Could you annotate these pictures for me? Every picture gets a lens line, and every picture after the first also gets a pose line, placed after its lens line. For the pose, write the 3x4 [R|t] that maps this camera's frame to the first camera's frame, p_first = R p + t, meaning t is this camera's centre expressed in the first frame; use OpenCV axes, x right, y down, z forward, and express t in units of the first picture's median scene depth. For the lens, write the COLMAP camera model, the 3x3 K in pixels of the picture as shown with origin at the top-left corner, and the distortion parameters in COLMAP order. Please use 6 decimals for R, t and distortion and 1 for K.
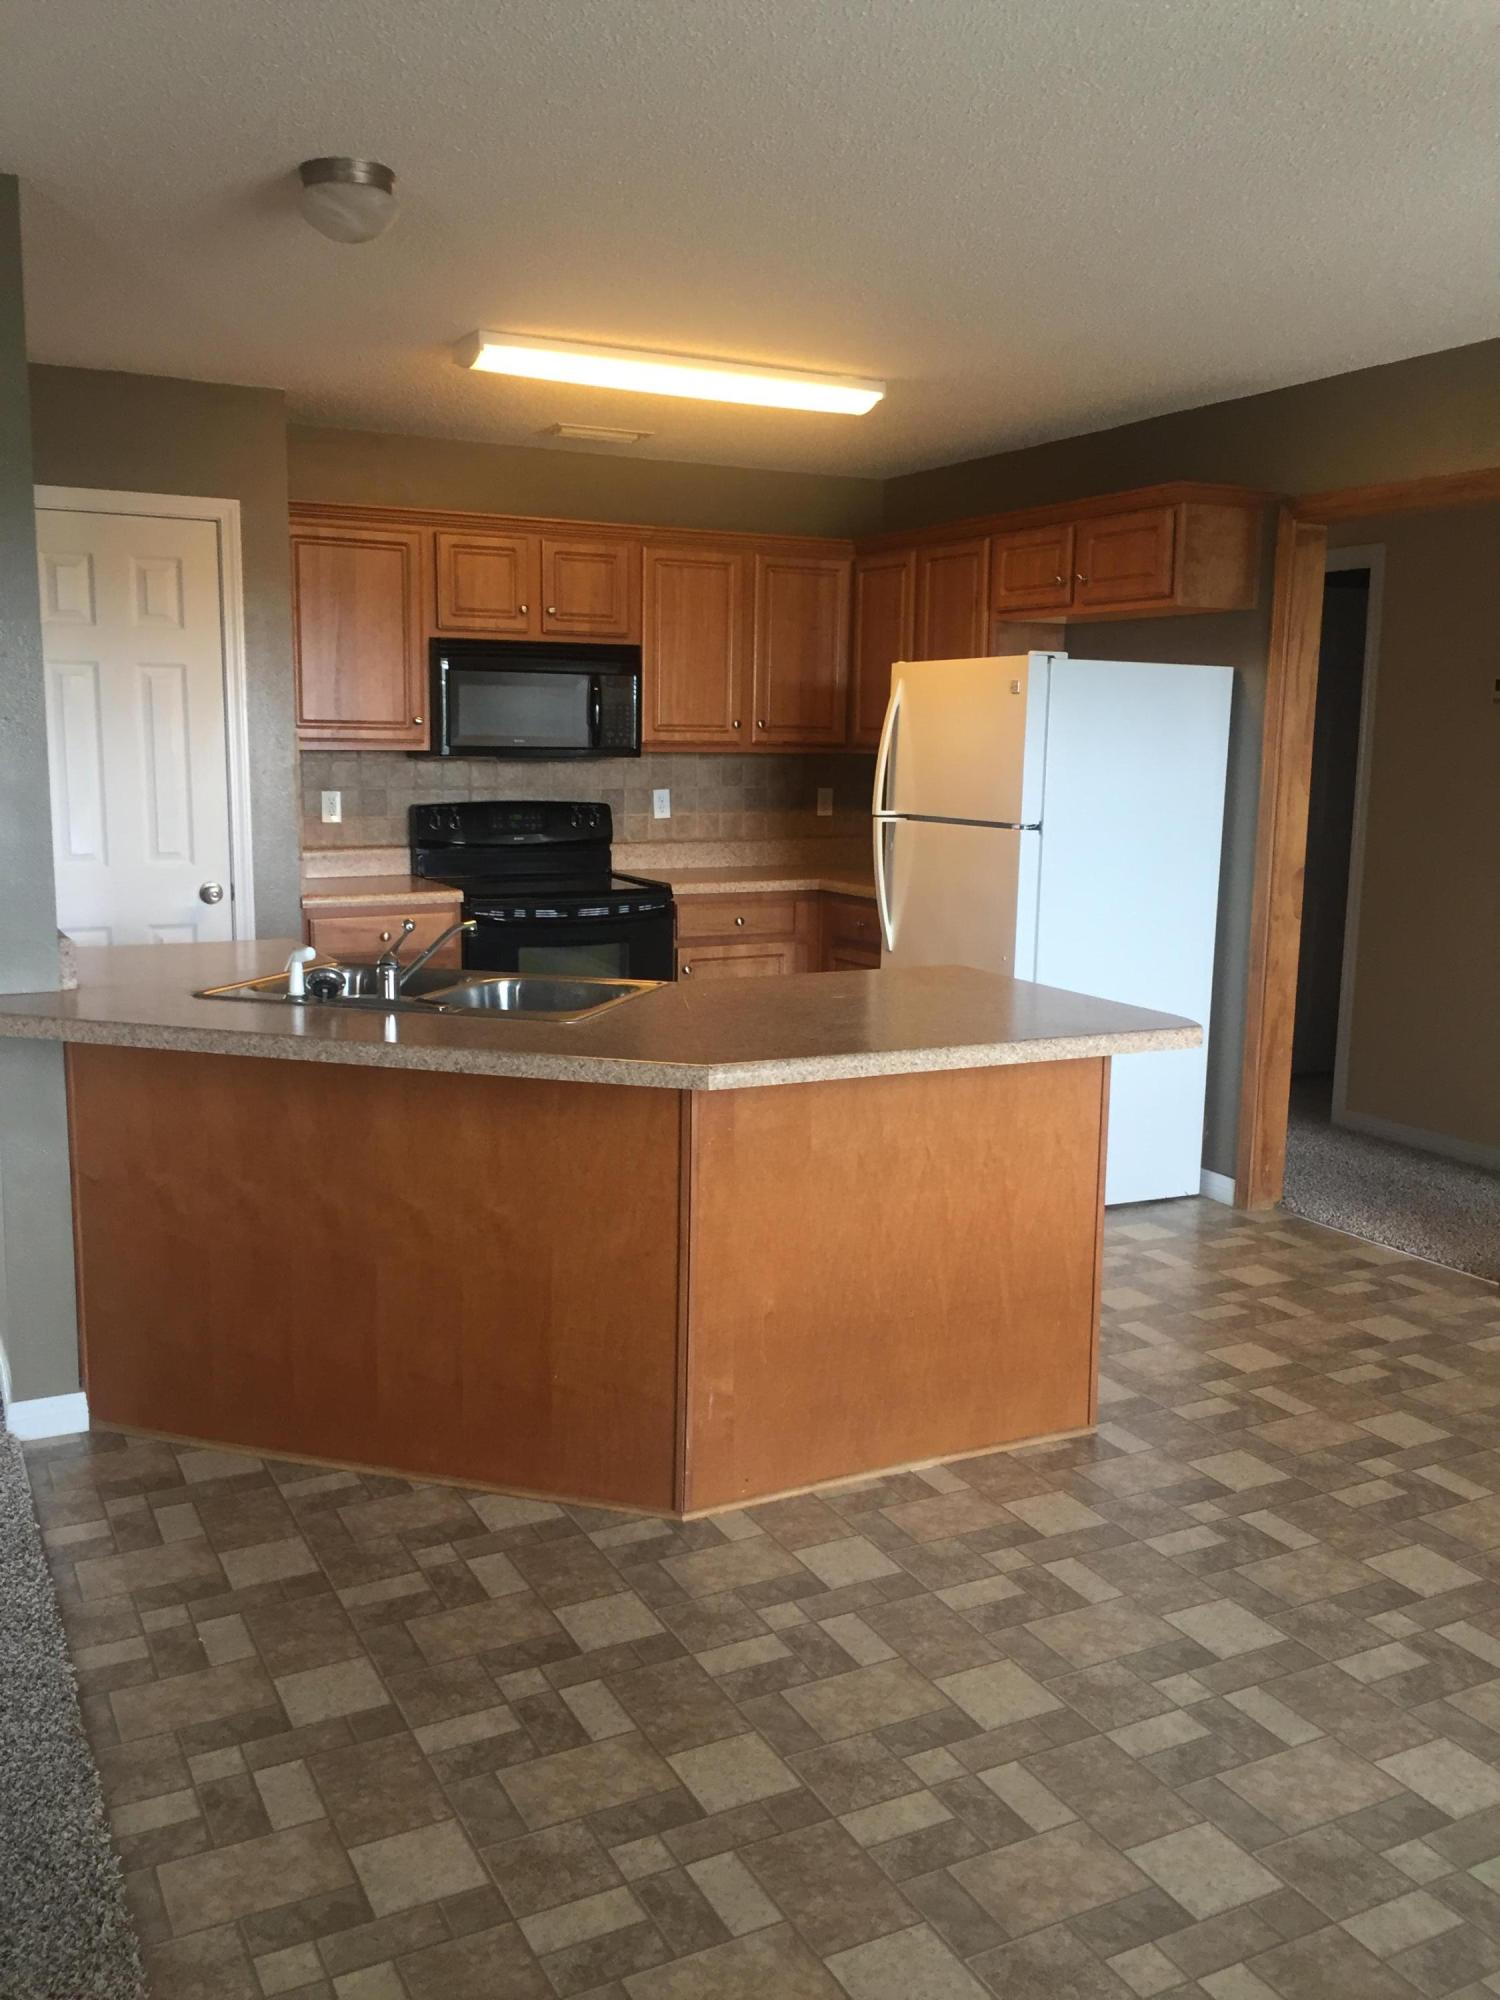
lens RADIAL K [[1705.5, 0, 750.0], [0, 1705.5, 1000.0], [0, 0, 1]] dist [0.062684, -0.084698]
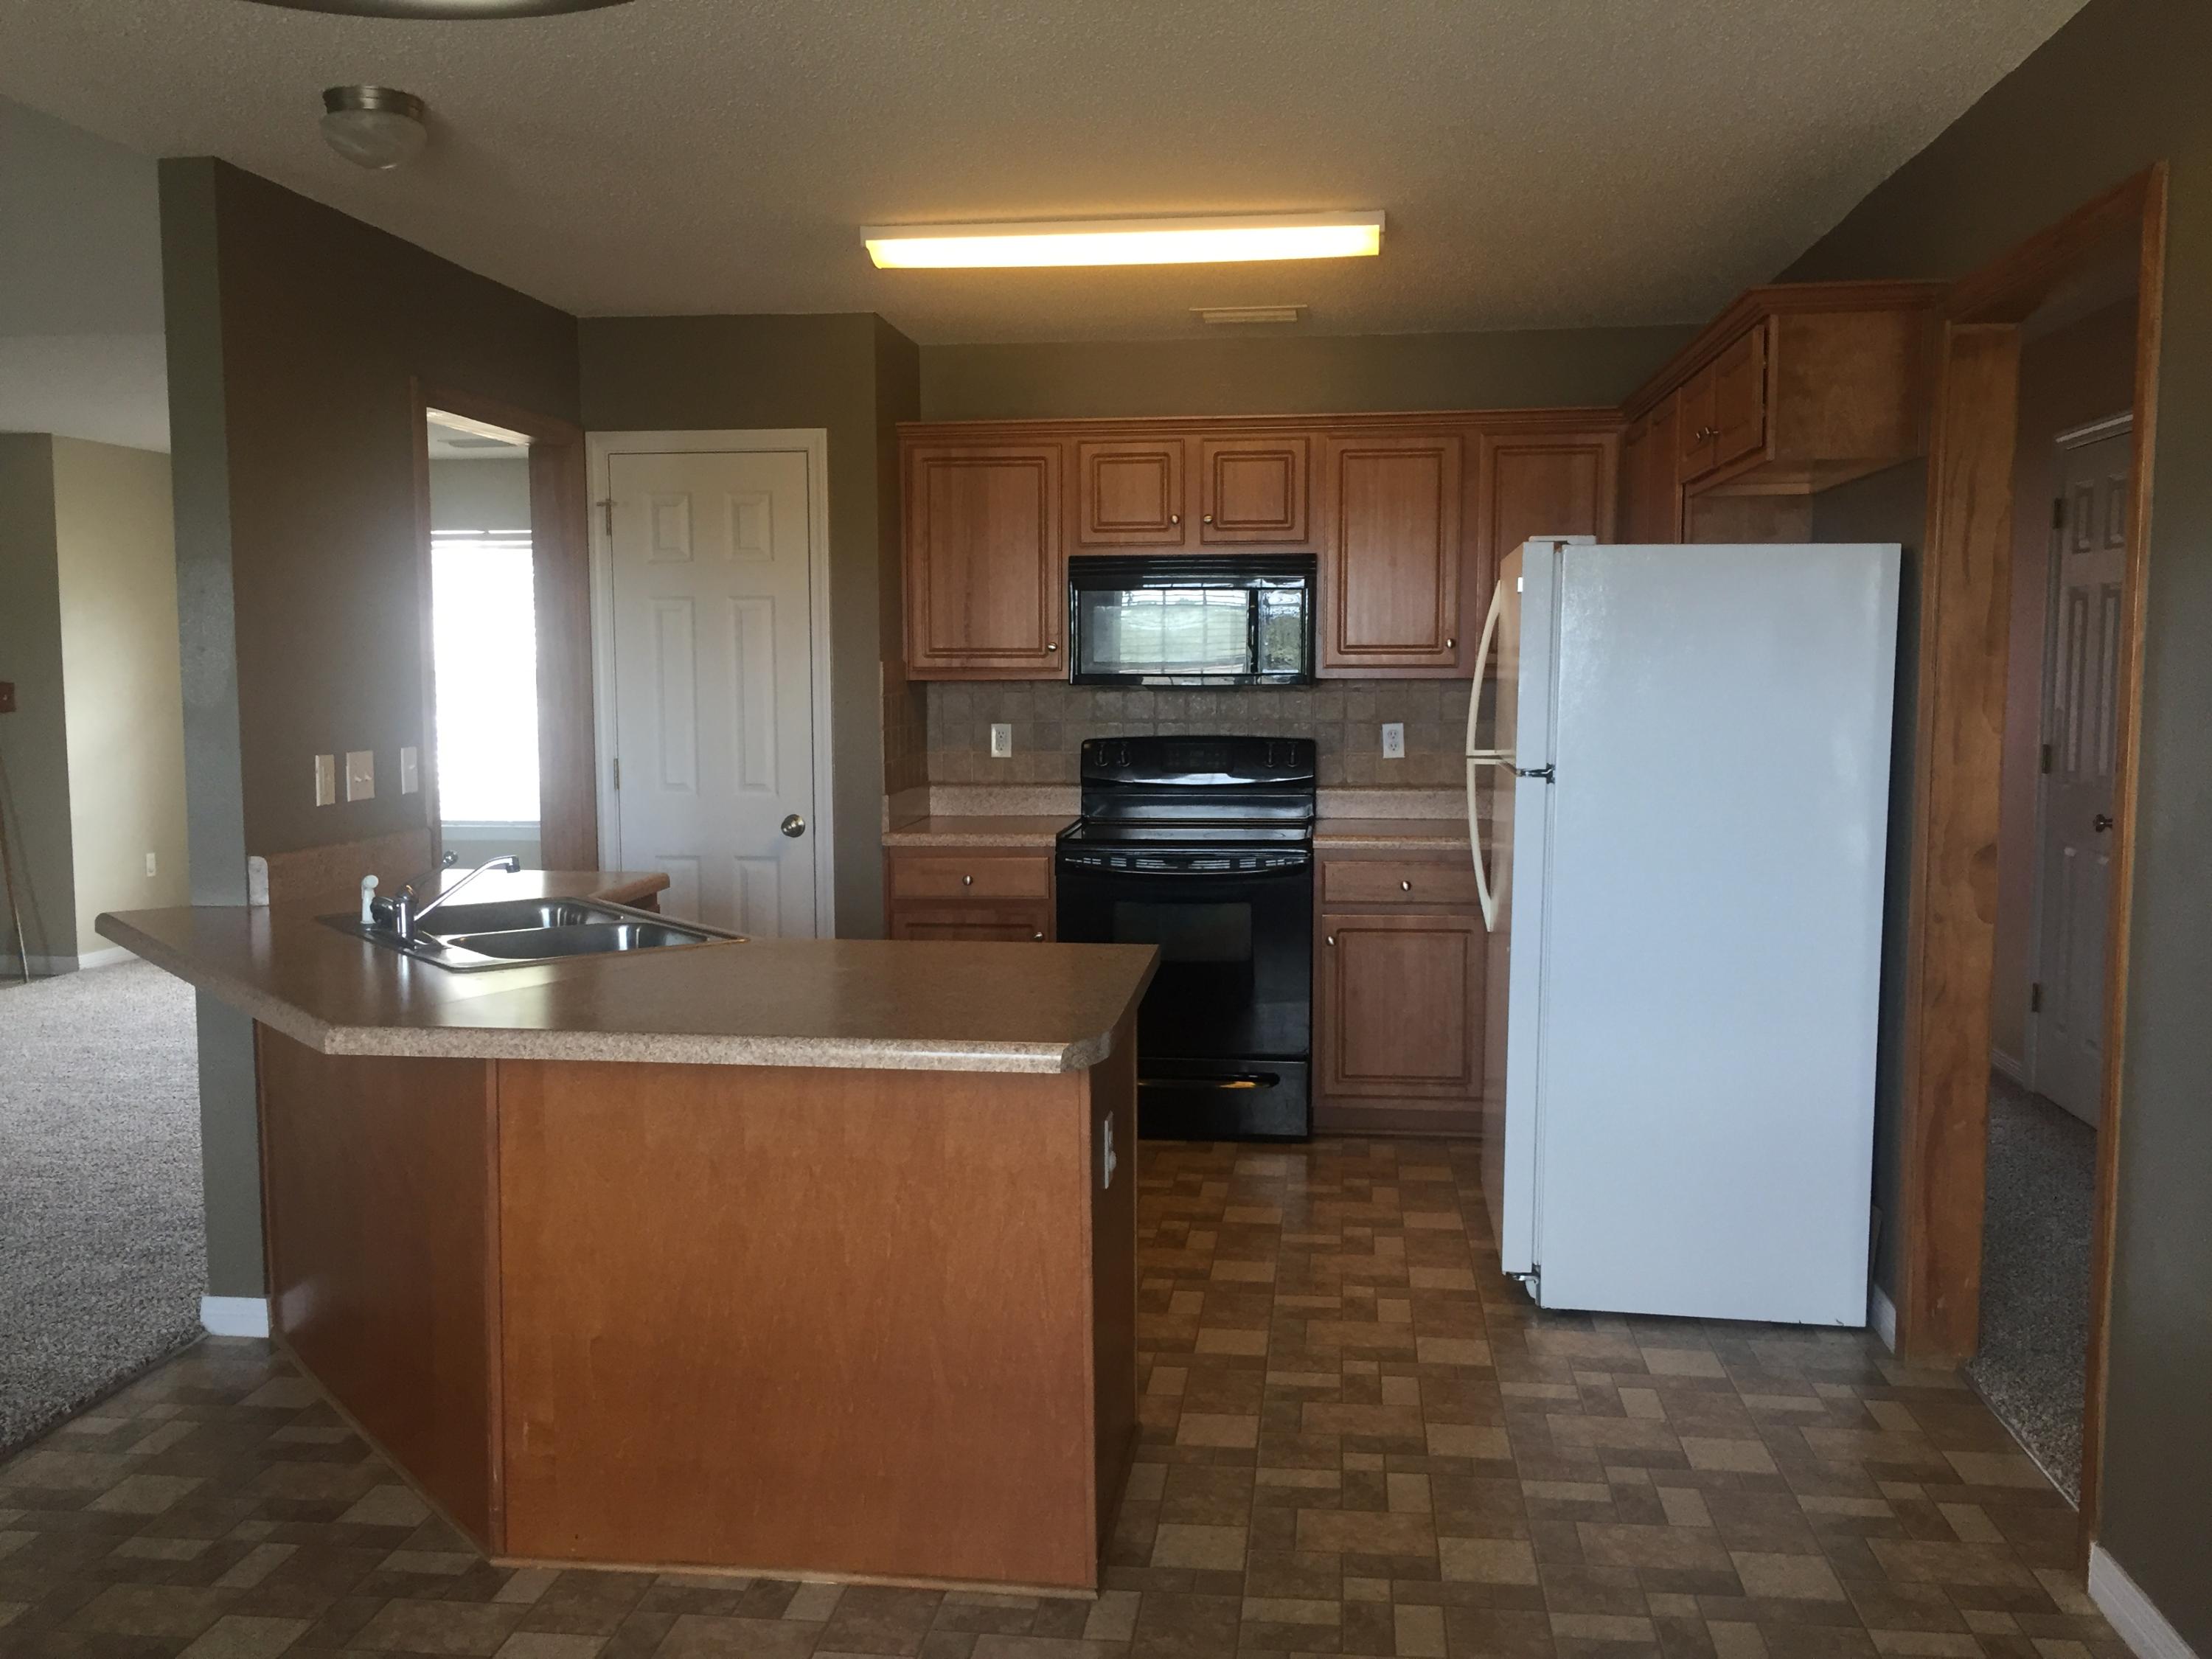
lens RADIAL K [[1886.3, 0, 1105.6], [0, 1886.3, 820.3], [0, 0, 1]] dist [0.062684, -0.084698]
pose [[0.825521, 0.032486, -0.563436, 0.472214], [-0.074363, 0.995899, -0.051533, -0.025229], [0.559451, 0.084440, 0.824551, 0.228323]]
